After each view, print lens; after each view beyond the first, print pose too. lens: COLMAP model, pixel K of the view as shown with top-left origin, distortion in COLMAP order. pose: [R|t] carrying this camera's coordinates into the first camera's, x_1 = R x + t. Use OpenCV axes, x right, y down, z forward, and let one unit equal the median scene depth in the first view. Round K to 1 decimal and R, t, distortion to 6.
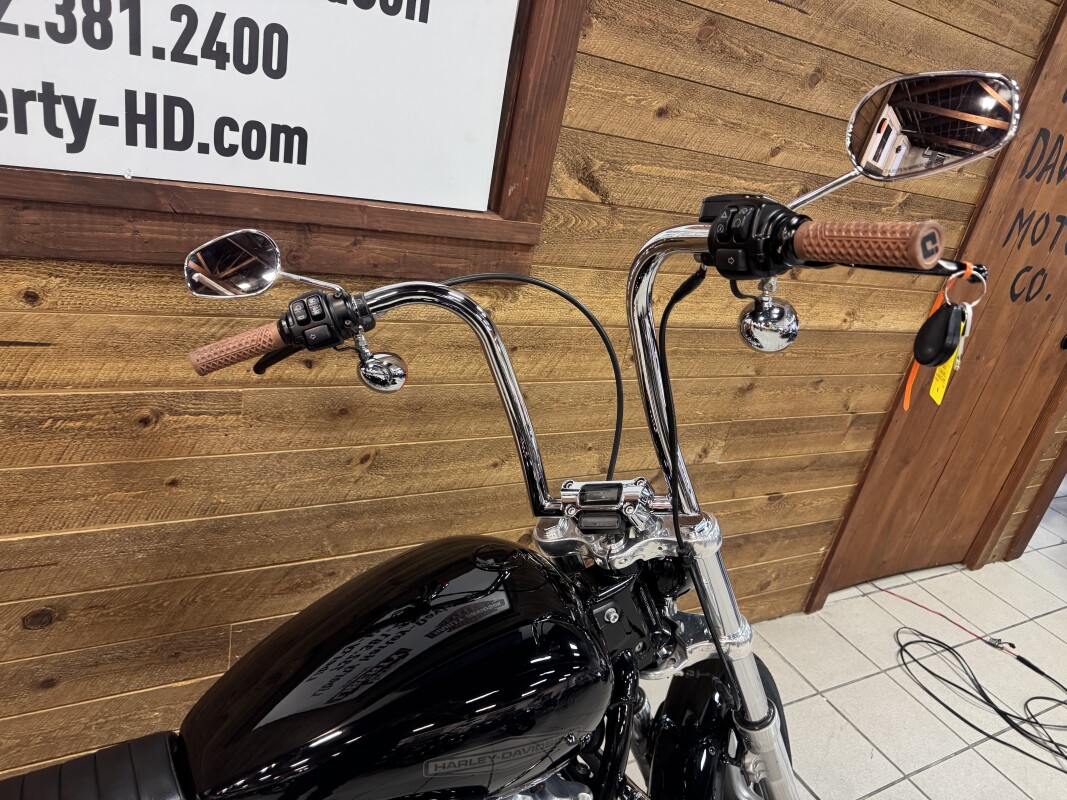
lens RADIAL K [[755.7, 0, 537.2], [0, 755.7, 399.5], [0, 0, 1]] dist [-0.003419, -0.003844]
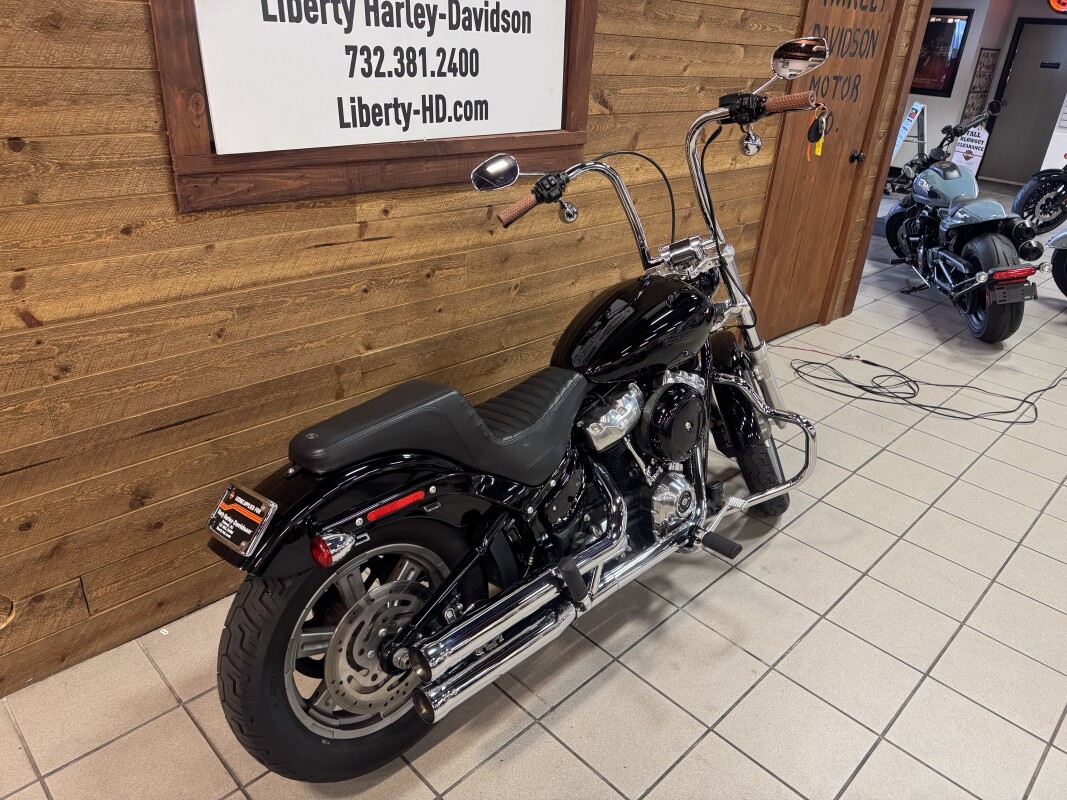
lens RADIAL K [[758.5, 0, 539.4], [0, 758.5, 402.8], [0, 0, 1]] dist [0.049661, -0.080281]
pose [[0.950952, -0.248581, 0.184114, -0.708095], [0.231726, 0.966727, 0.108358, 0.200960], [-0.204924, -0.060379, 0.976914, -0.945641]]
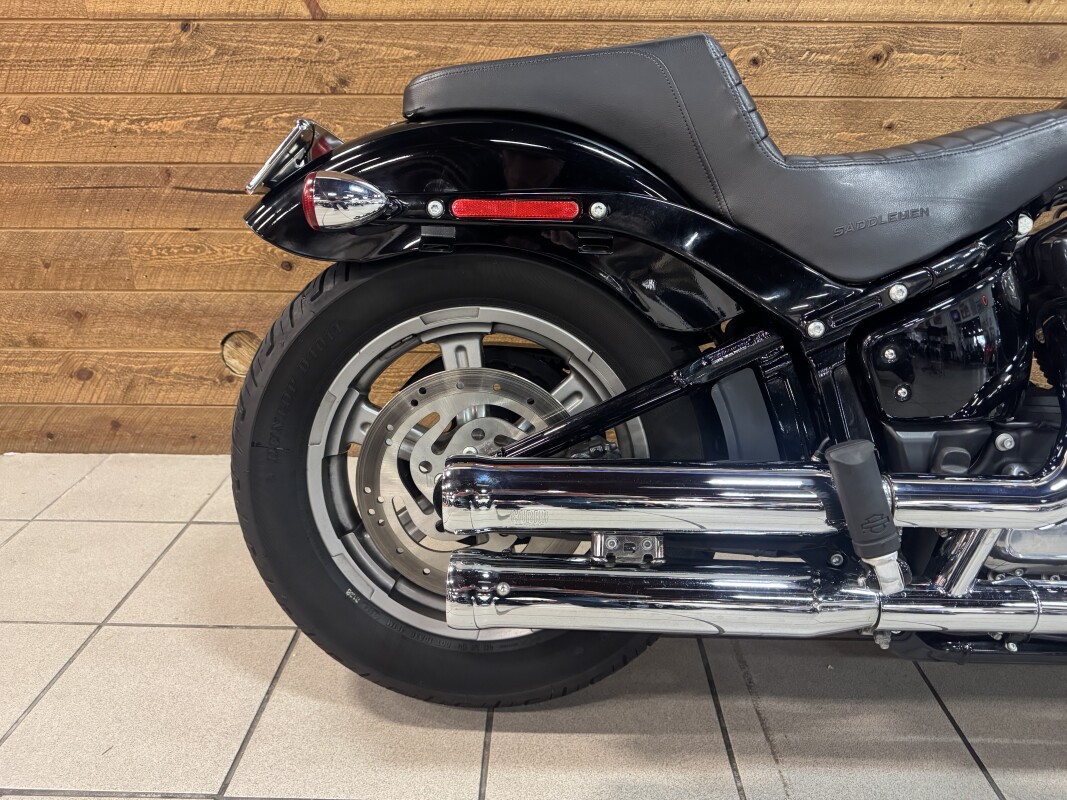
lens RADIAL K [[768.0, 0, 549.4], [0, 768.0, 401.0], [0, 0, 1]] dist [0.004781, 0.002591]
pose [[0.852169, -0.009025, -0.523189, -0.350523], [-0.041544, 0.995528, -0.084840, 0.688215], [0.521615, 0.094033, 0.847983, -0.201543]]
